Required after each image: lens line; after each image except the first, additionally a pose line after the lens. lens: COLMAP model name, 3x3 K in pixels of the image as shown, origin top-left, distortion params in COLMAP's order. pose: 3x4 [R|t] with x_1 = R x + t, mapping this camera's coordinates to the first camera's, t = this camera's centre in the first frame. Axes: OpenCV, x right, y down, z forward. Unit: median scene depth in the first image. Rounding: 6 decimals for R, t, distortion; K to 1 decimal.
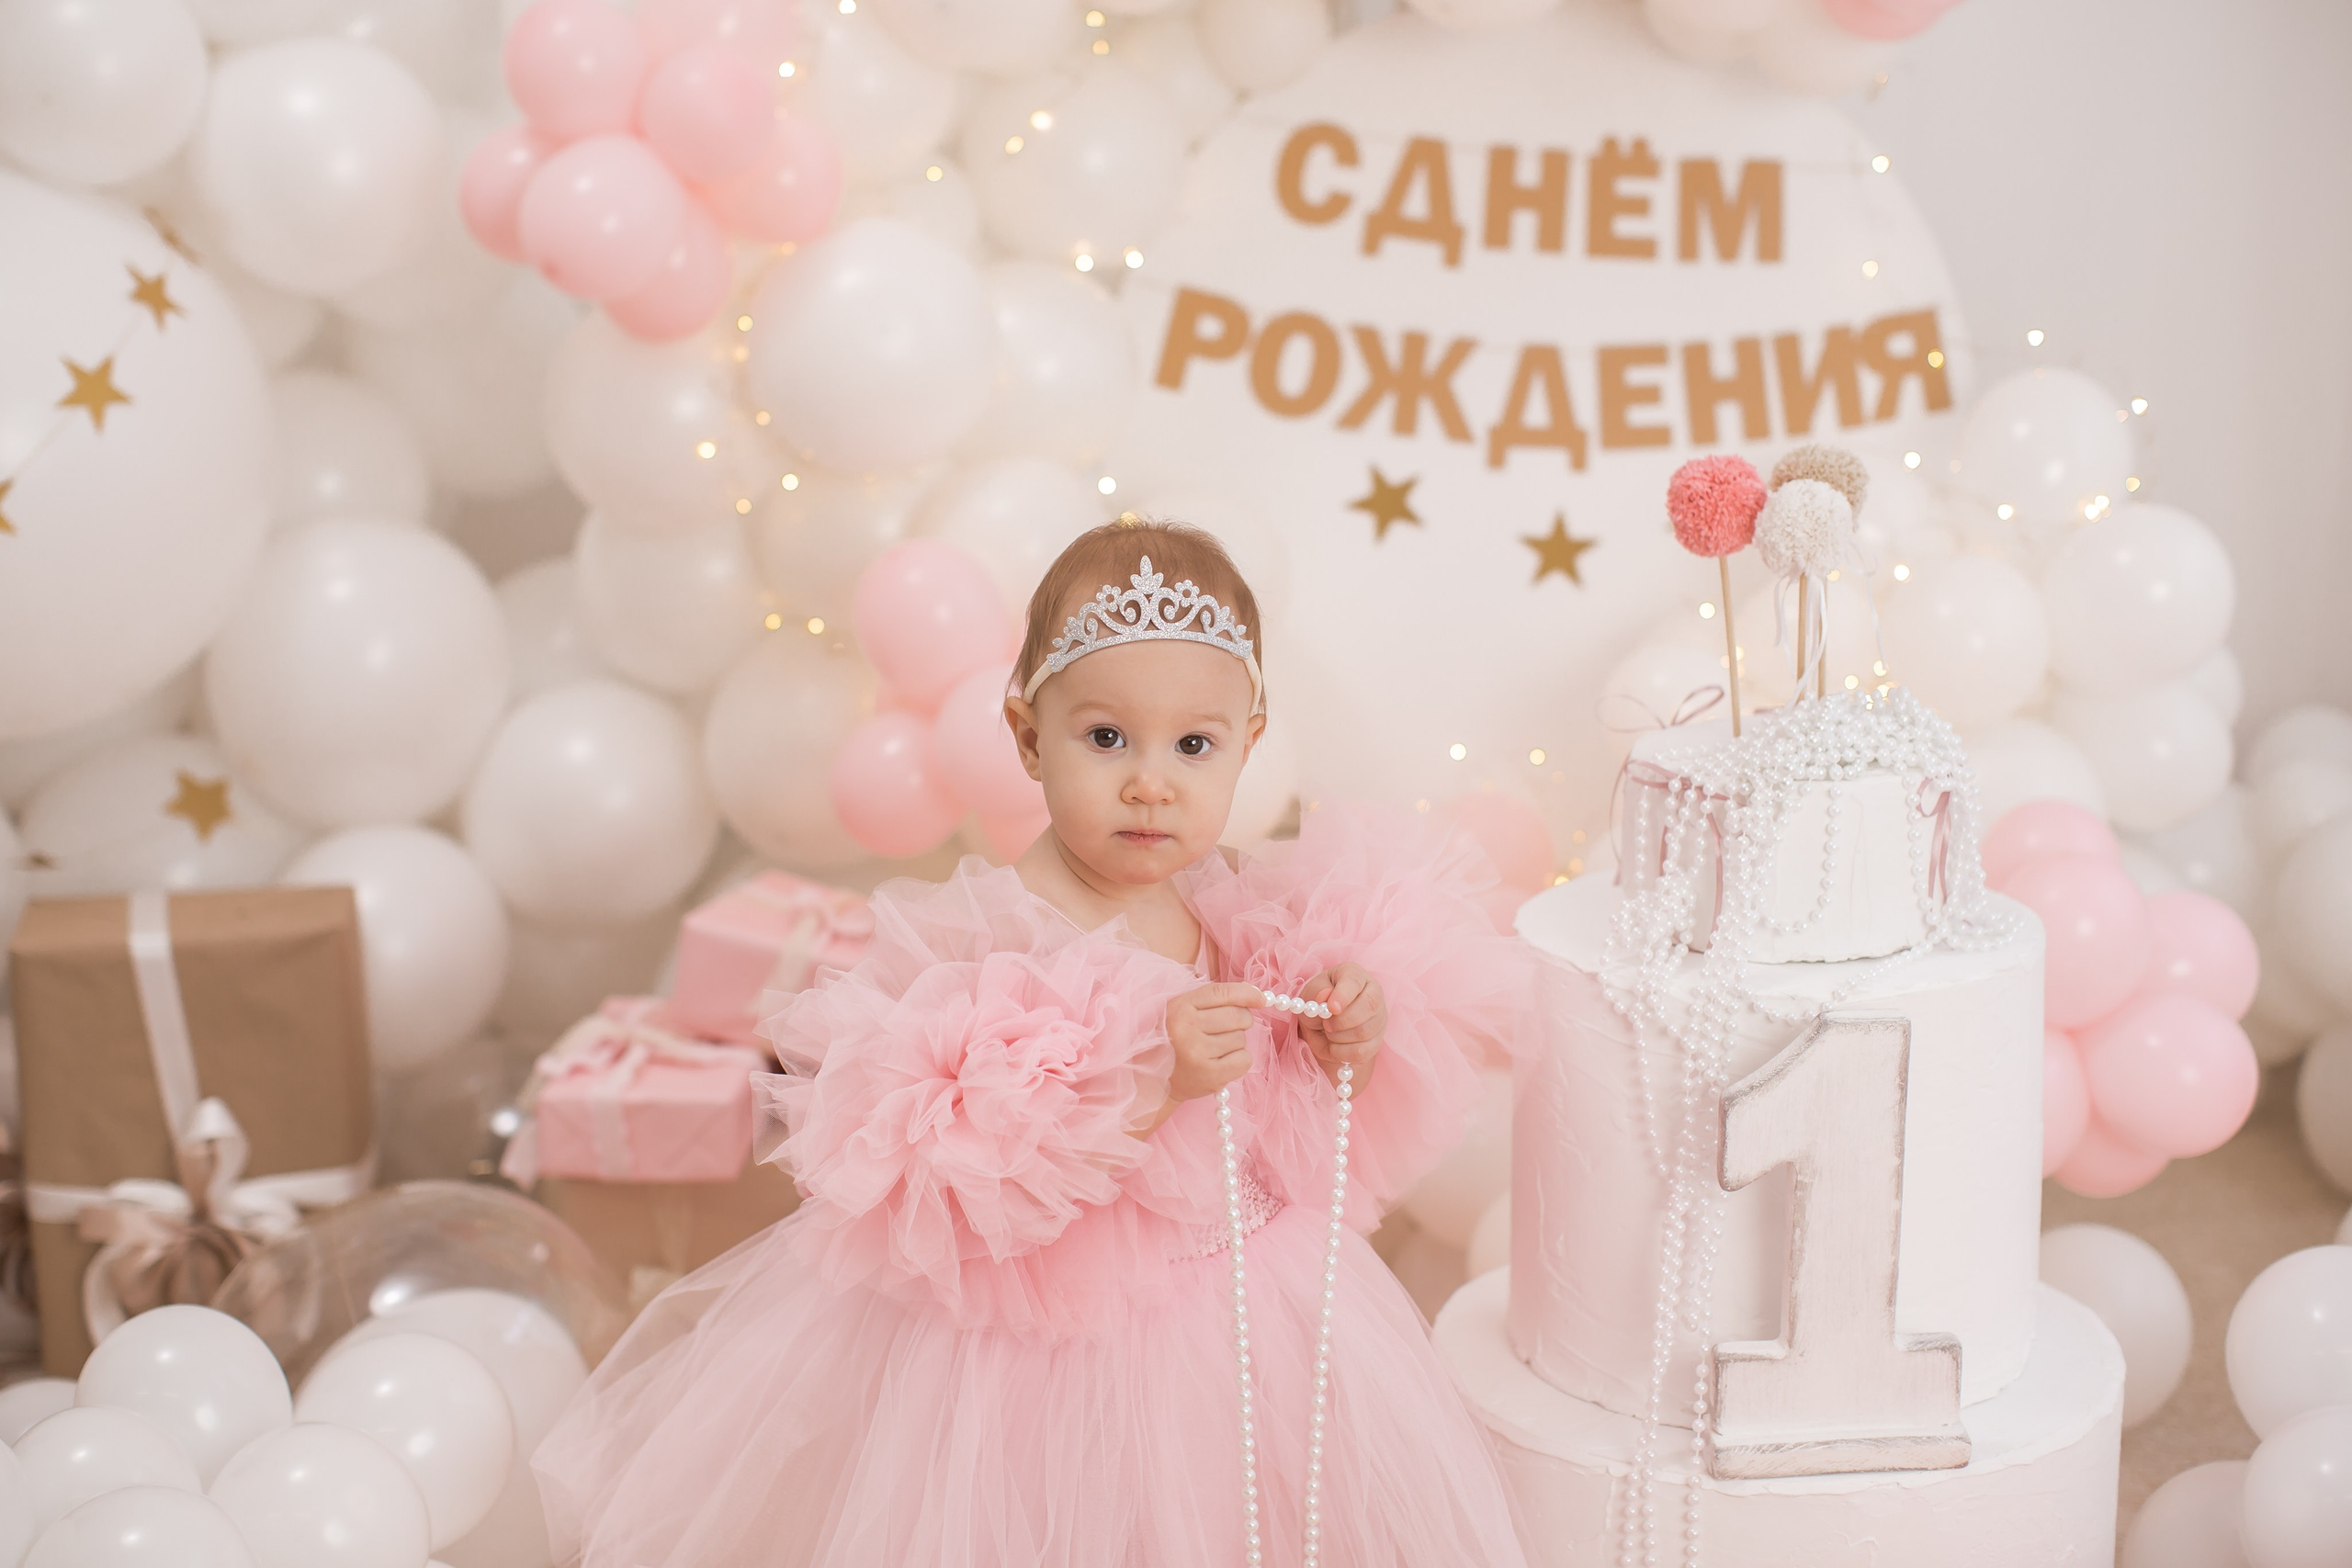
lens RADIAL K [[3467.4, 0, 1126.3], [0, 3467.4, 782.3], [0, 0, 1]] dist [-0.134202, 0.069539]
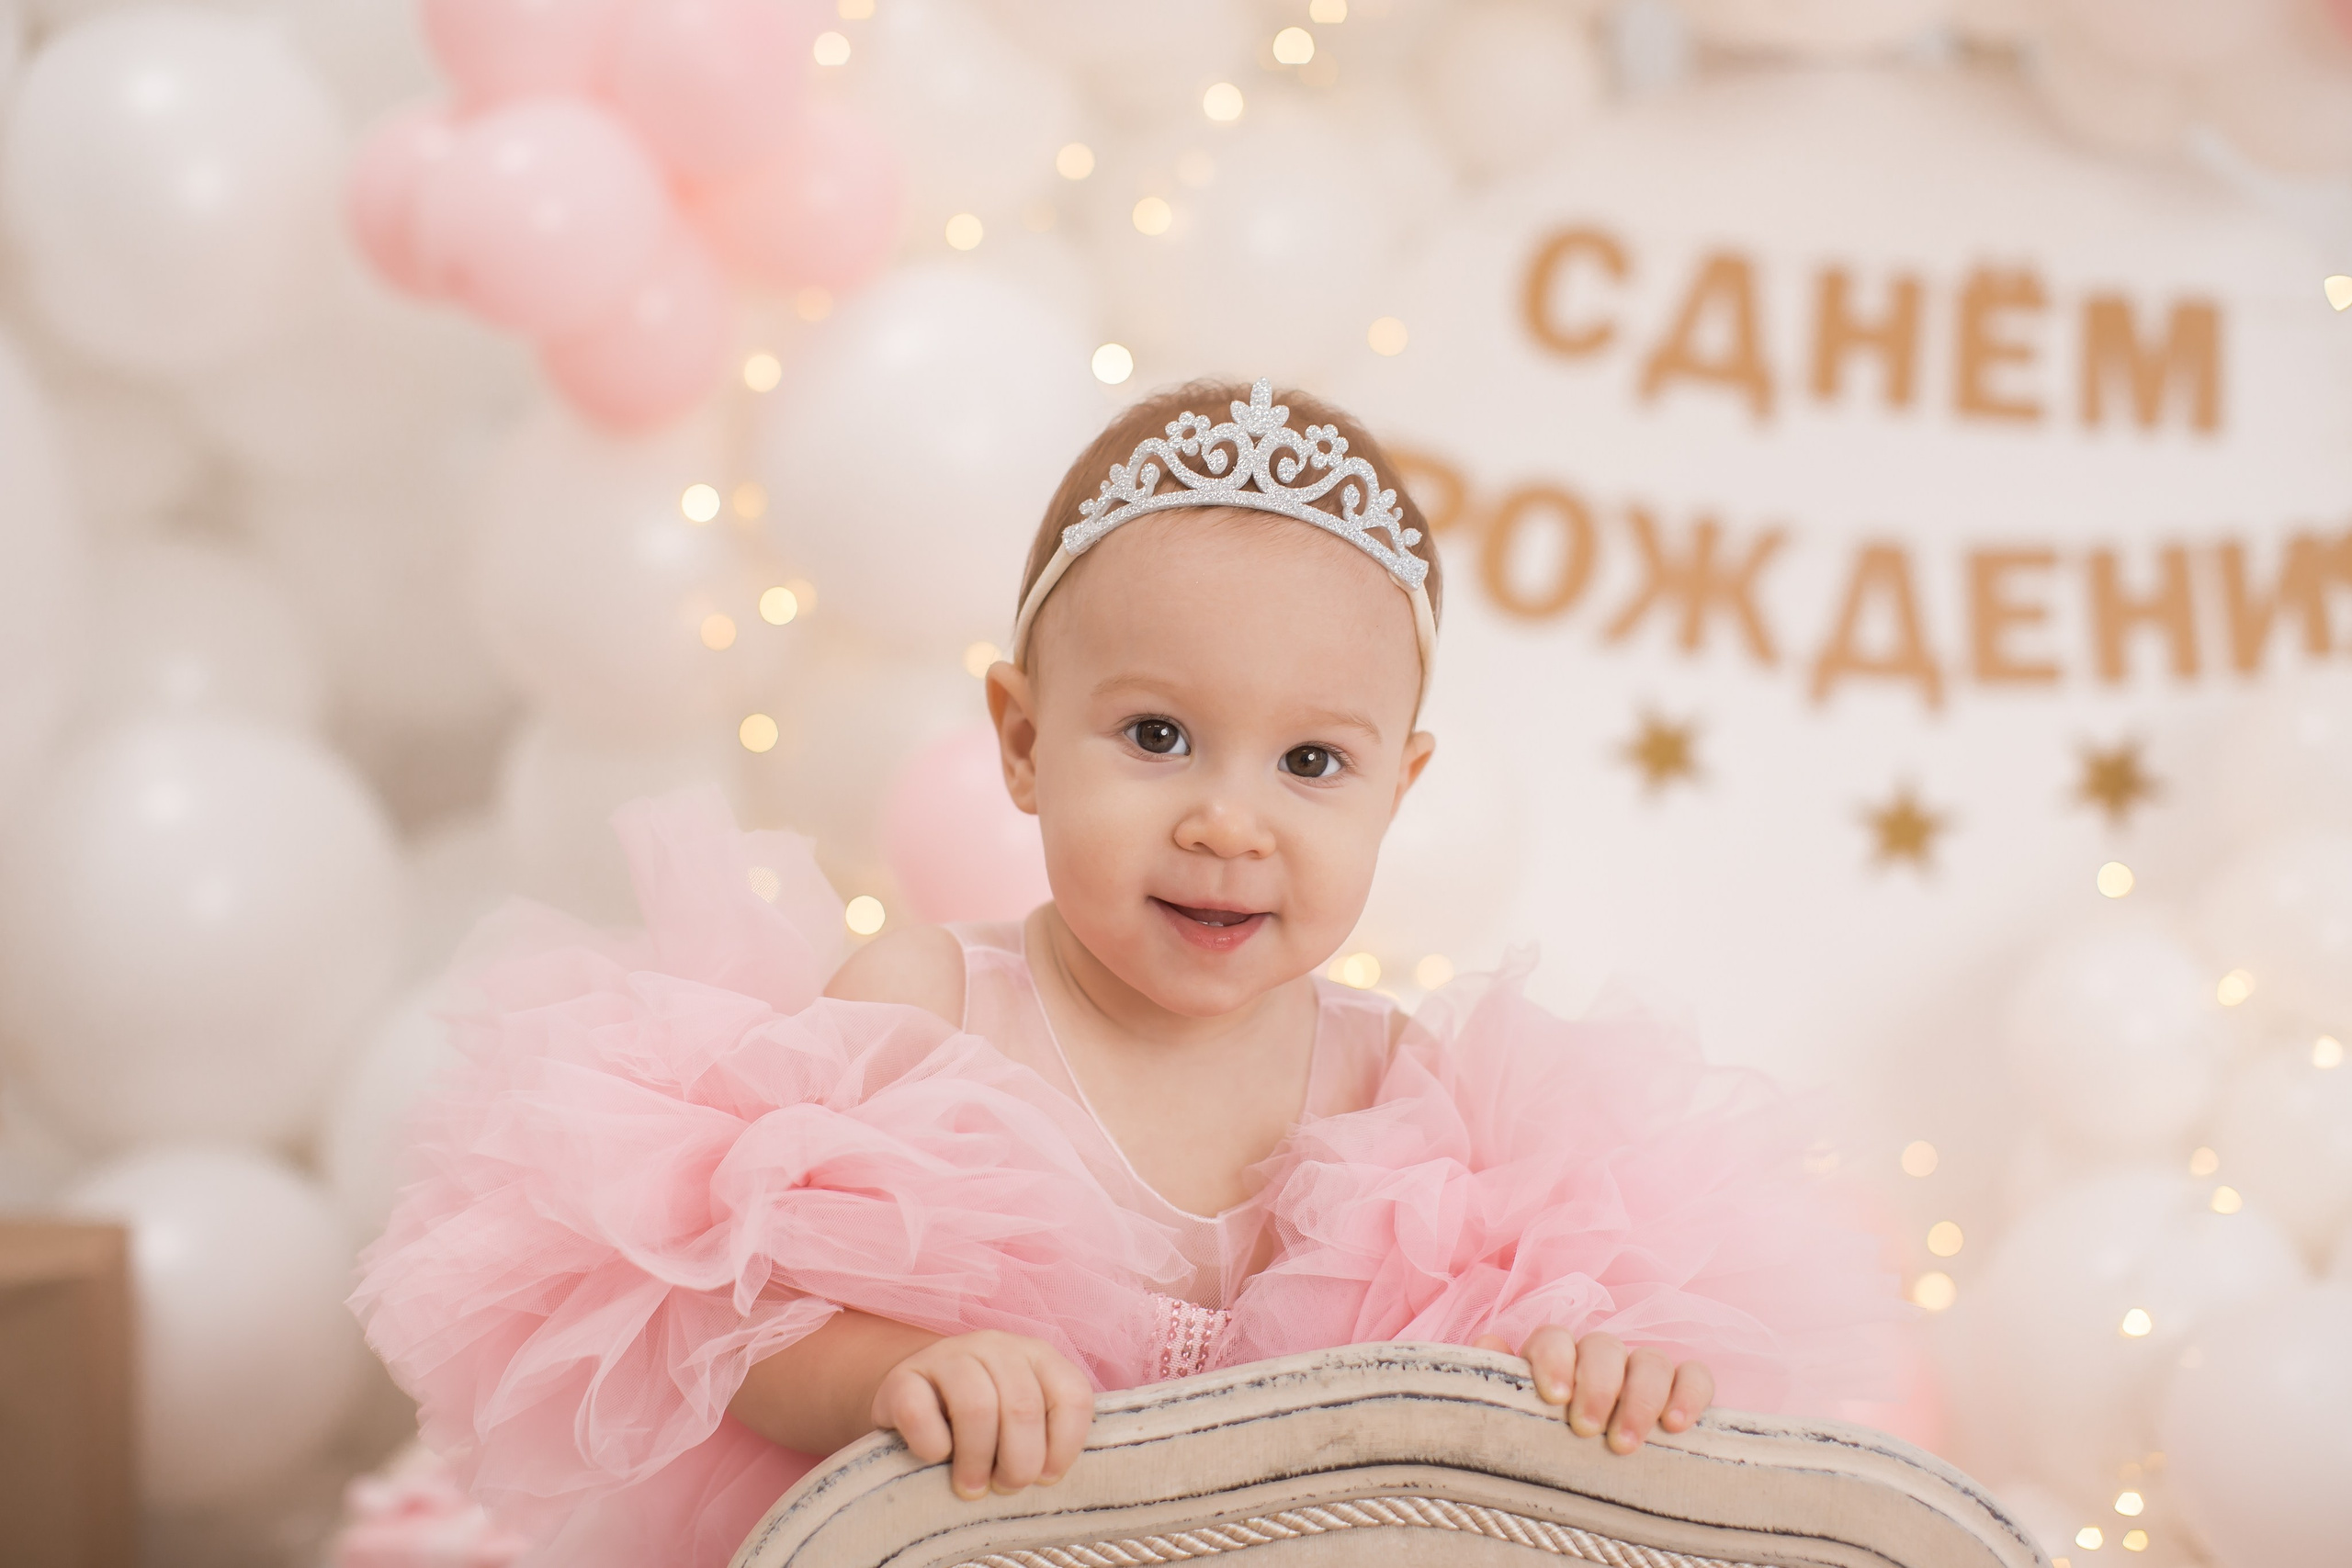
lens RADIAL K [[3558.0, 0, 1176.0], [0, 3558.0, 784.0], [0, 0, 1]] dist [-0.140335, 0.095230]
pose [[0.998941, 0.042051, -0.018677, -0.009248], [-0.044319, 0.988450, -0.144924, 0.034333], [0.012367, 0.145599, 0.989266, 0.289835]]
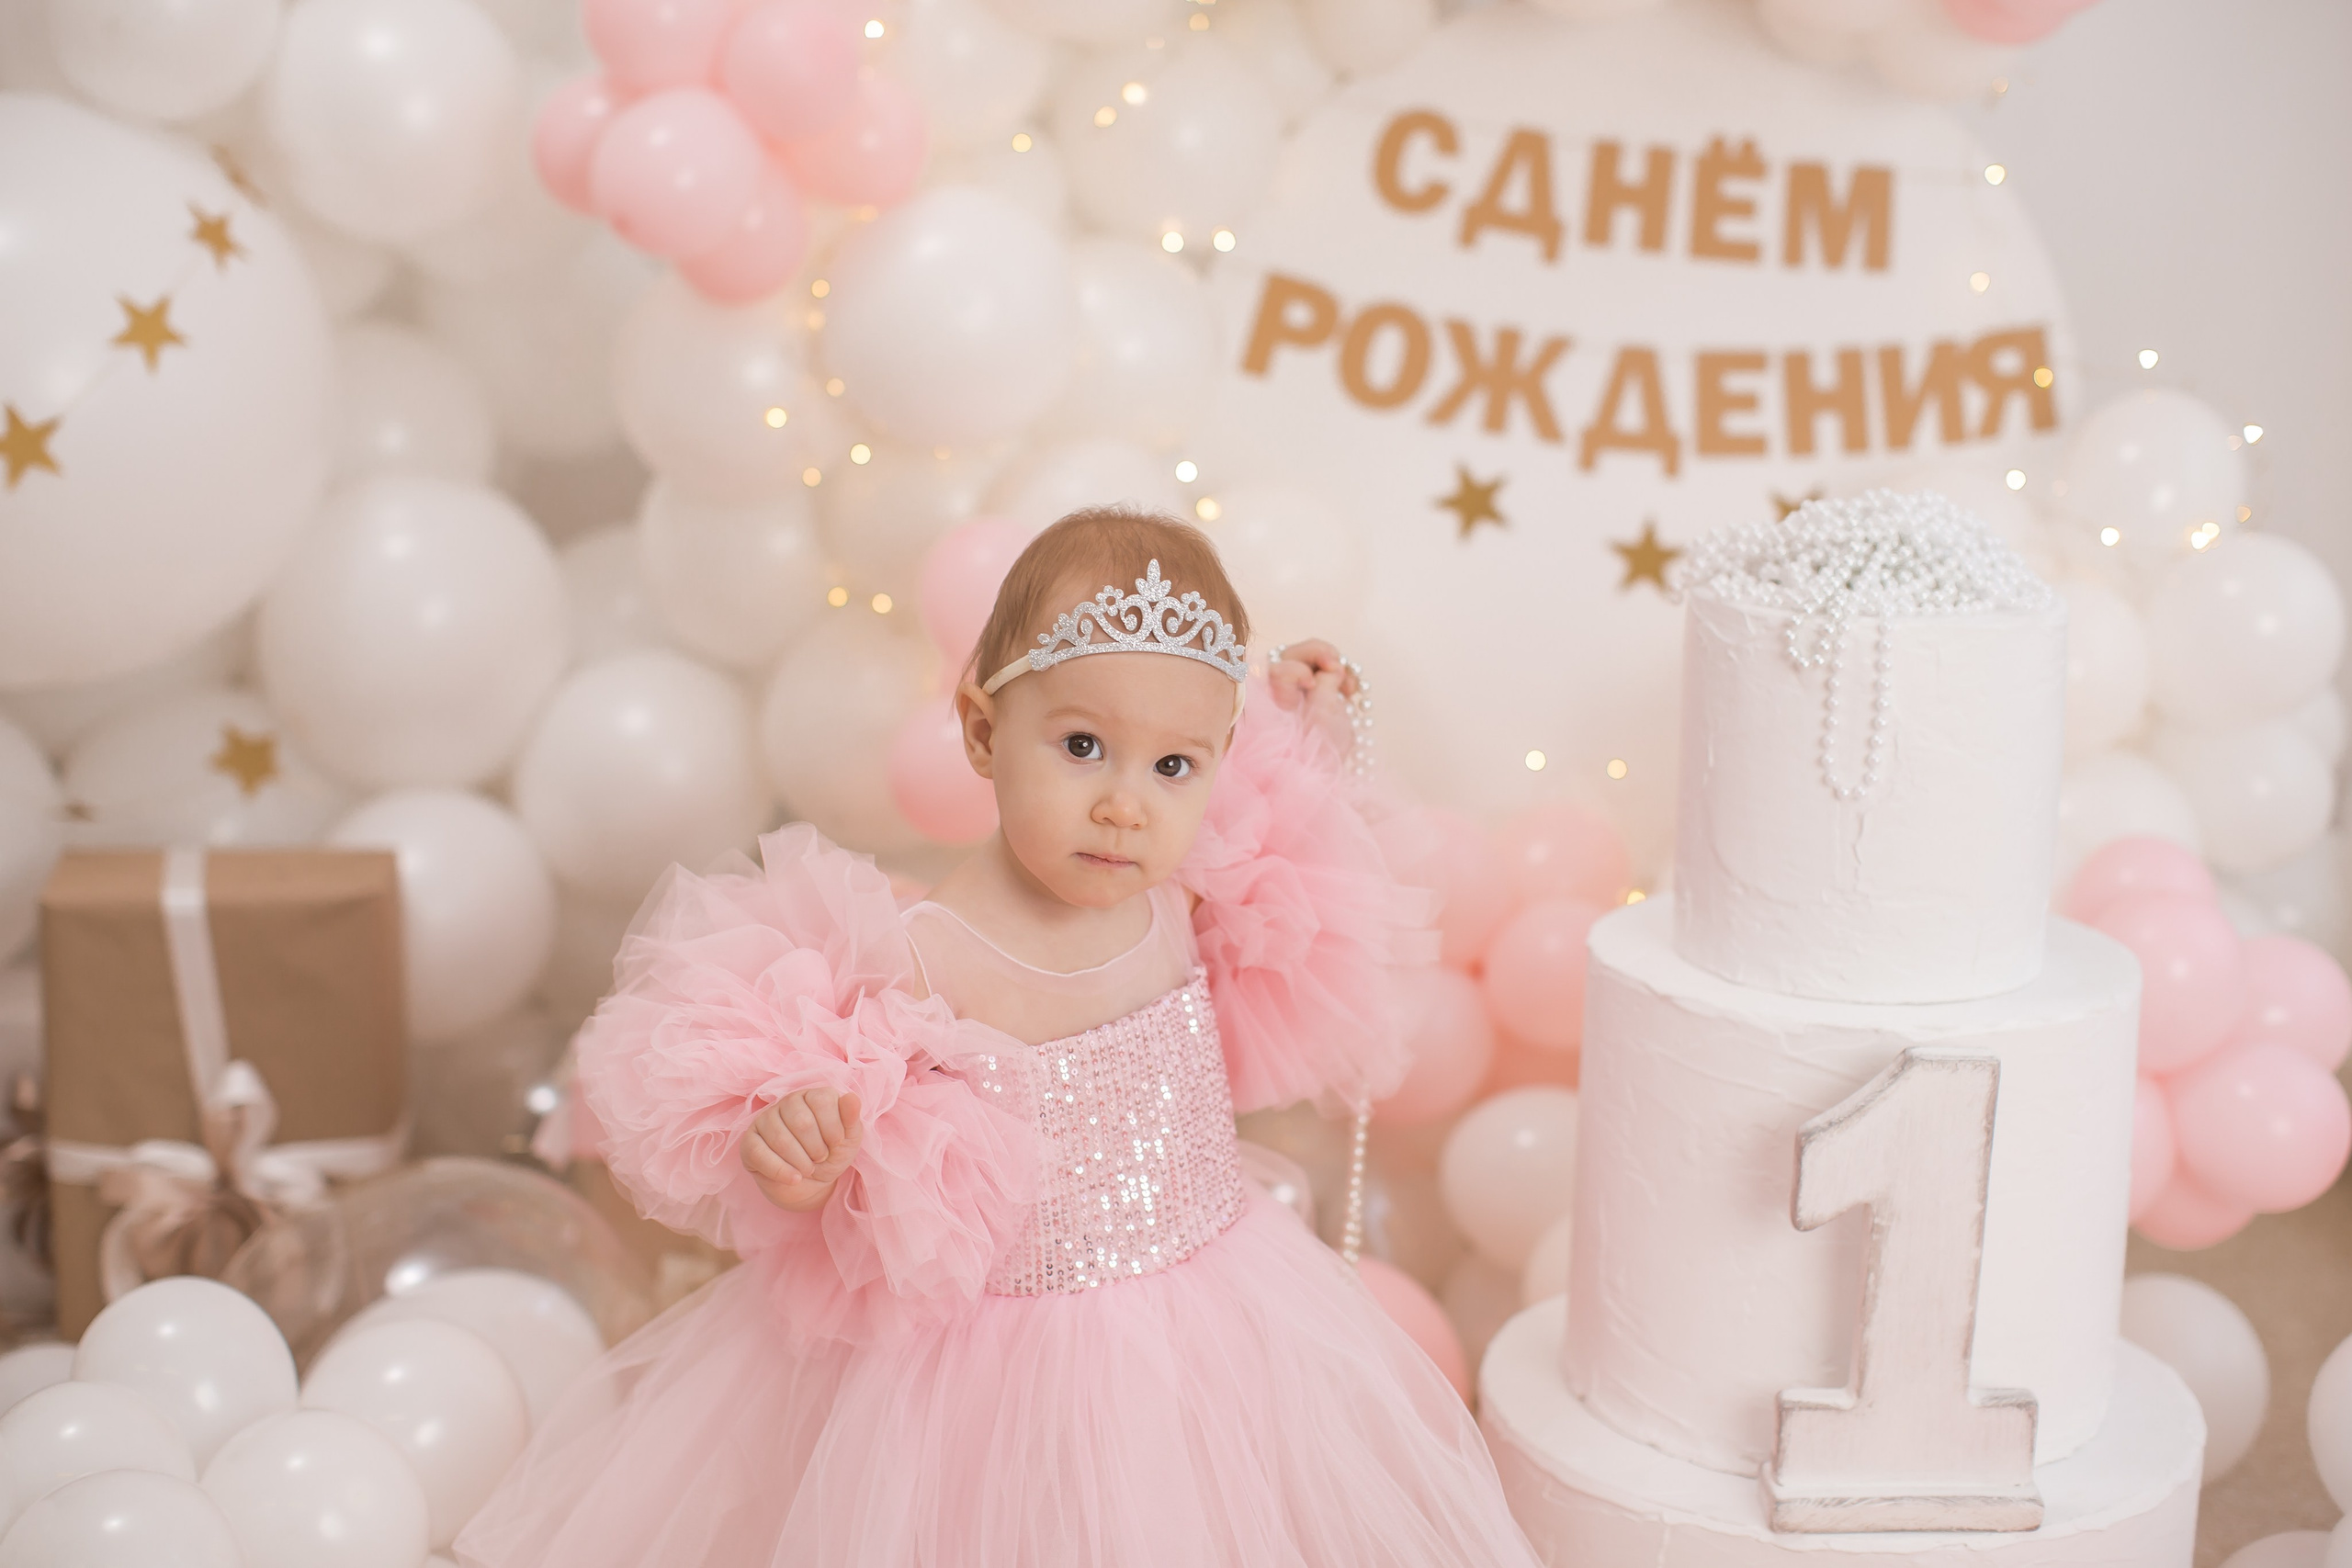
lens RADIAL K [[3427.3, 0, 1176.0], [0, 3427.3, 784.0], [0, 0, 1]] dist [-0.131405, 0.068726]
pose [[0.999084, 0.041981, -0.008238, 0.002994], [-0.041970, 0.999118, 0.001464, 0.000680], [0.008292, -0.001117, 0.999965, 0.036683]]
